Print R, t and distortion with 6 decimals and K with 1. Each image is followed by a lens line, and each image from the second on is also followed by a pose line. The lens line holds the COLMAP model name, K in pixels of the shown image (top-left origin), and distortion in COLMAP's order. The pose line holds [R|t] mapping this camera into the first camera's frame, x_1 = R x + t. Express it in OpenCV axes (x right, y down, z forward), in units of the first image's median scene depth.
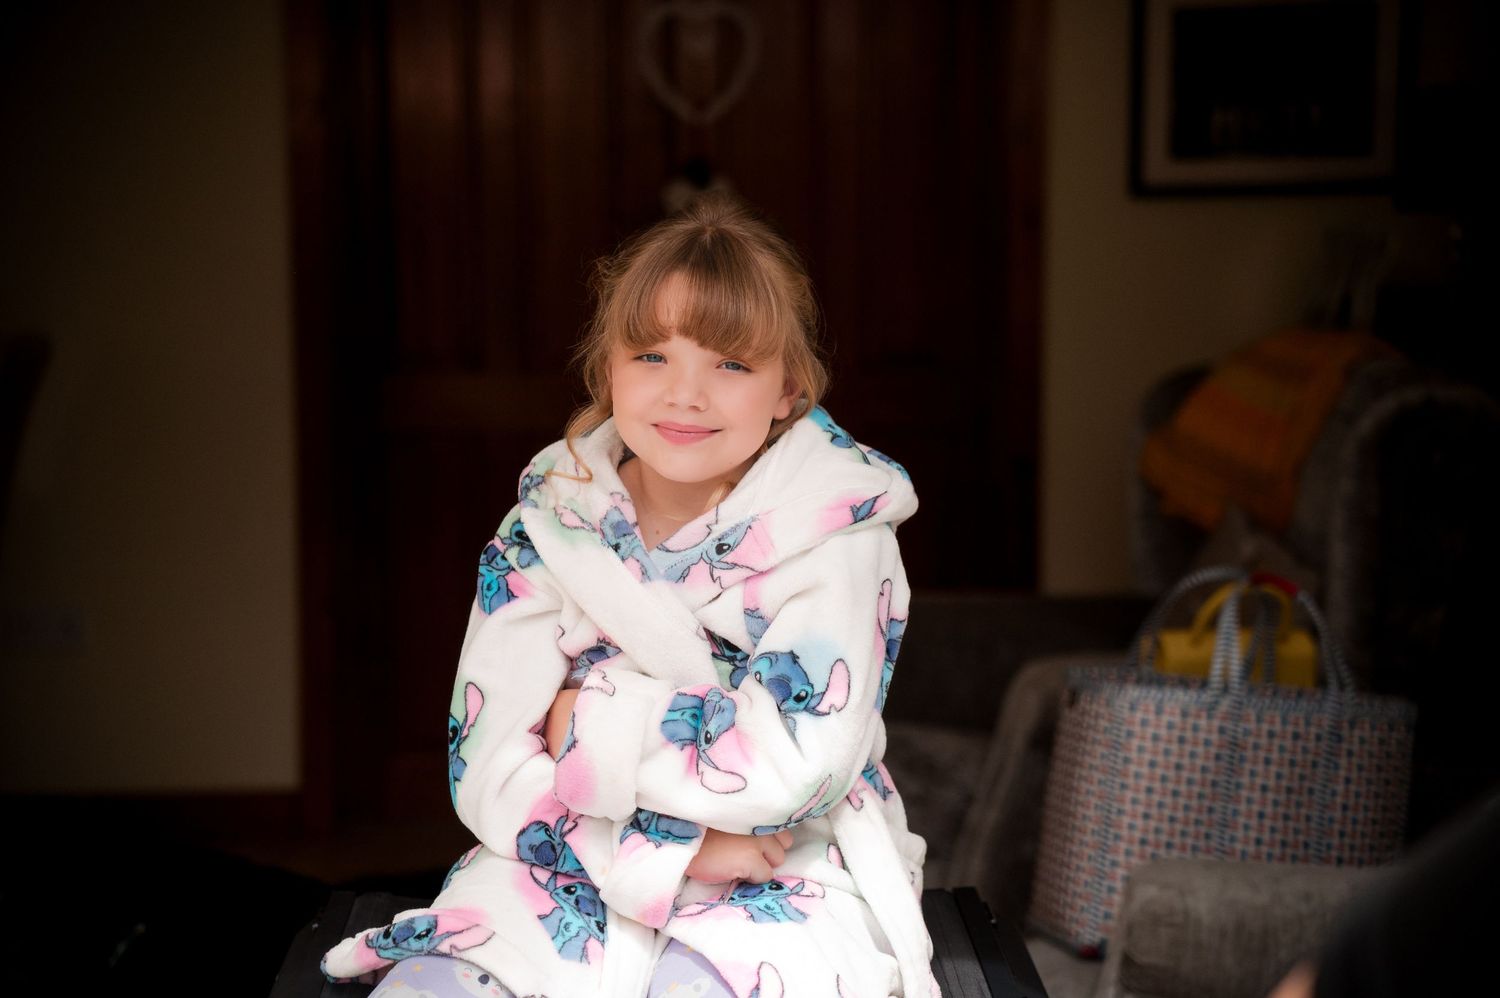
lens RADIAL K [[3314.5, 0, 749.3], [0, 3314.5, 495.7], [0, 0, 1]] dist [0.614154, 0.000000]
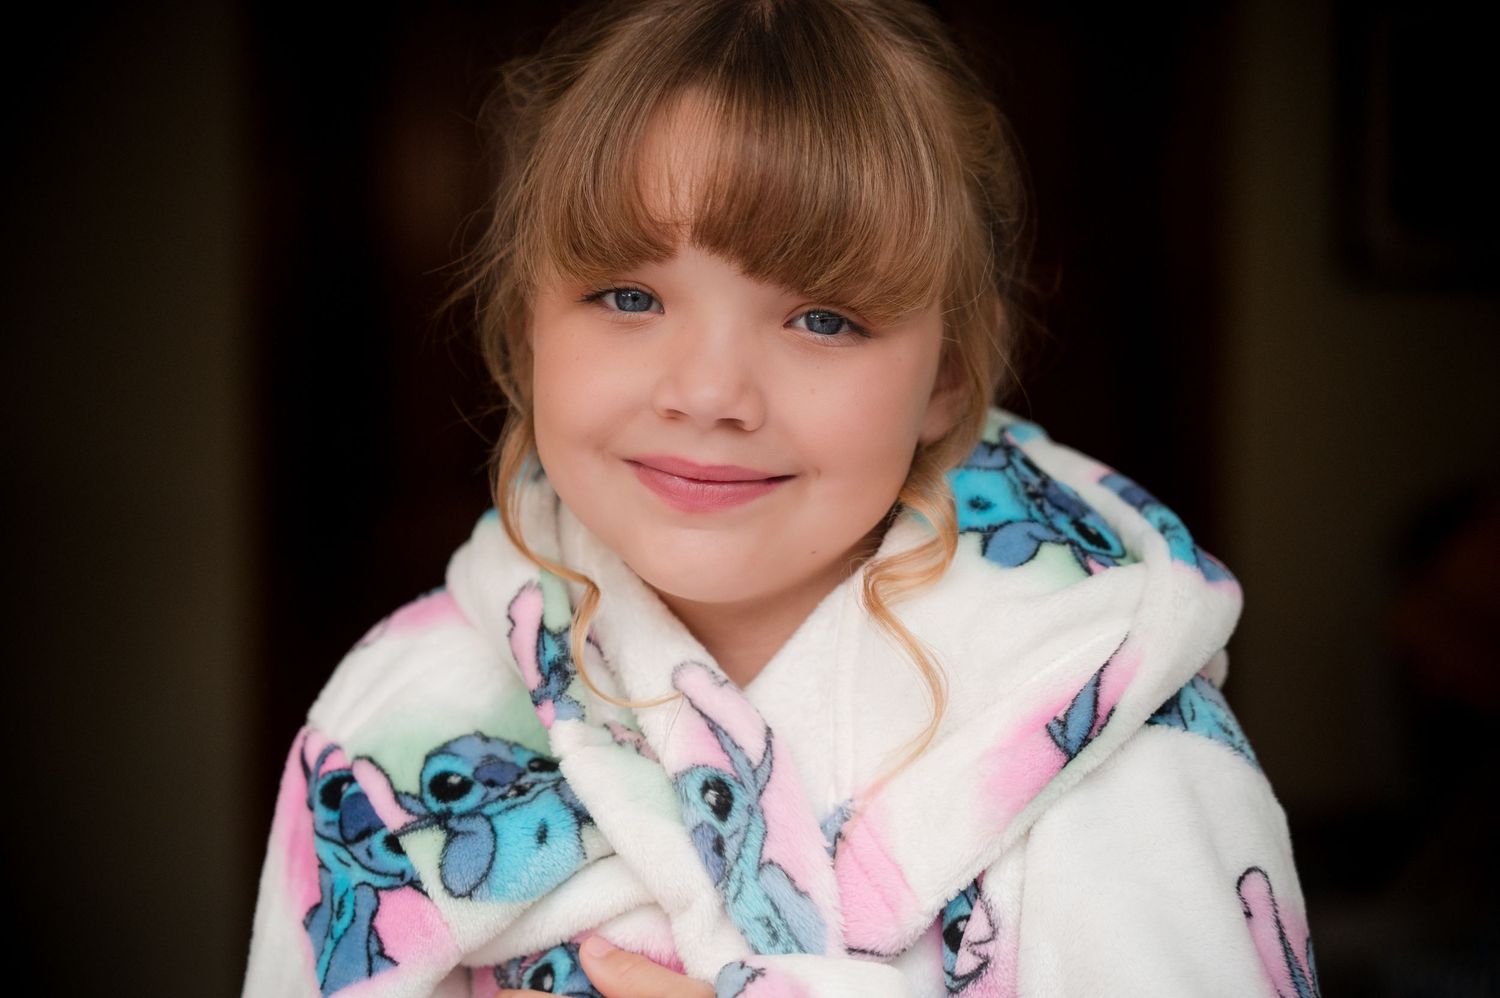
lens RADIAL K [[3314.5, 0, 751.4], [0, 3314.5, 502.0], [0, 0, 1]] dist [0.614154, 0.000000]
pose [[0.999924, 0.012224, 0.001324, -0.014314], [-0.012253, 0.999626, 0.024468, -0.026667], [-0.001024, -0.024483, 0.999700, 0.585839]]
